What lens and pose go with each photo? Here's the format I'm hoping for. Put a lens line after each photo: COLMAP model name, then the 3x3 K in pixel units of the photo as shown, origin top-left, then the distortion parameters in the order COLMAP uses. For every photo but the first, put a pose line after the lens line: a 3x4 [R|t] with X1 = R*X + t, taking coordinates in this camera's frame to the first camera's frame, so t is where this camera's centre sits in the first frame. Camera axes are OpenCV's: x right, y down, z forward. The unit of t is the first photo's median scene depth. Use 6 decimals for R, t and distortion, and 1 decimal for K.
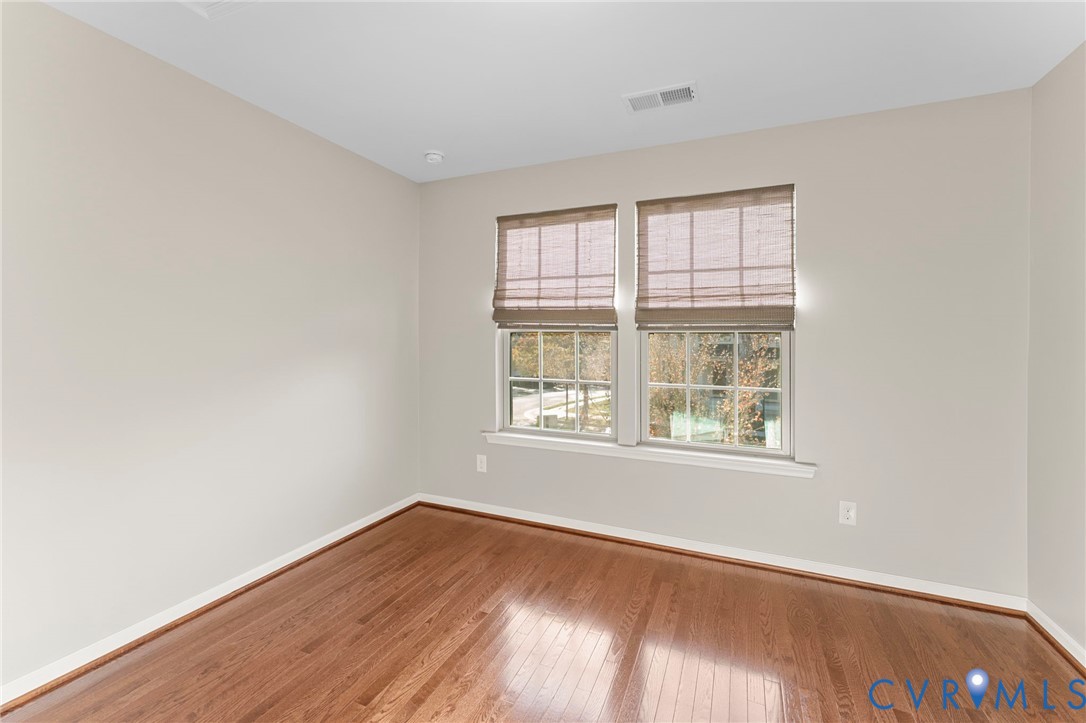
lens RADIAL K [[442.9, 0, 553.2], [0, 442.9, 344.8], [0, 0, 1]] dist [0.000989, -0.000182]
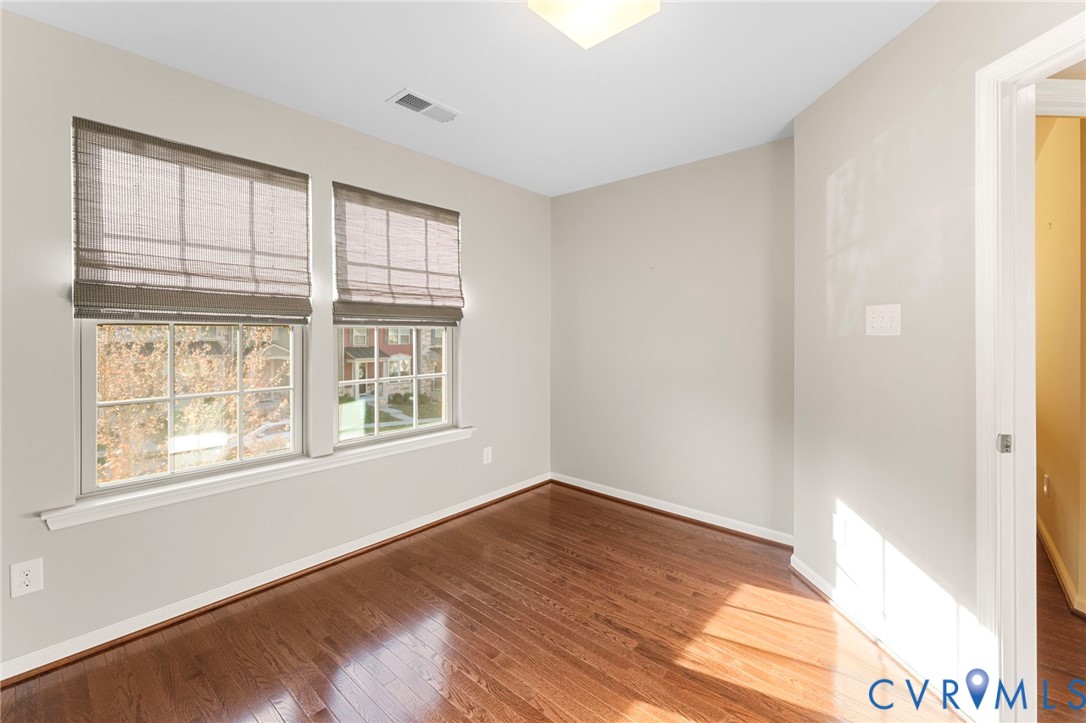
lens RADIAL K [[442.9, 0, 566.7], [0, 442.9, 328.5], [0, 0, 1]] dist [0.000989, -0.000182]
pose [[0.313527, -0.002250, 0.949577, -0.523699], [0.005150, 0.999987, 0.000669, -0.022585], [-0.949565, 0.004681, 0.313534, 0.270267]]
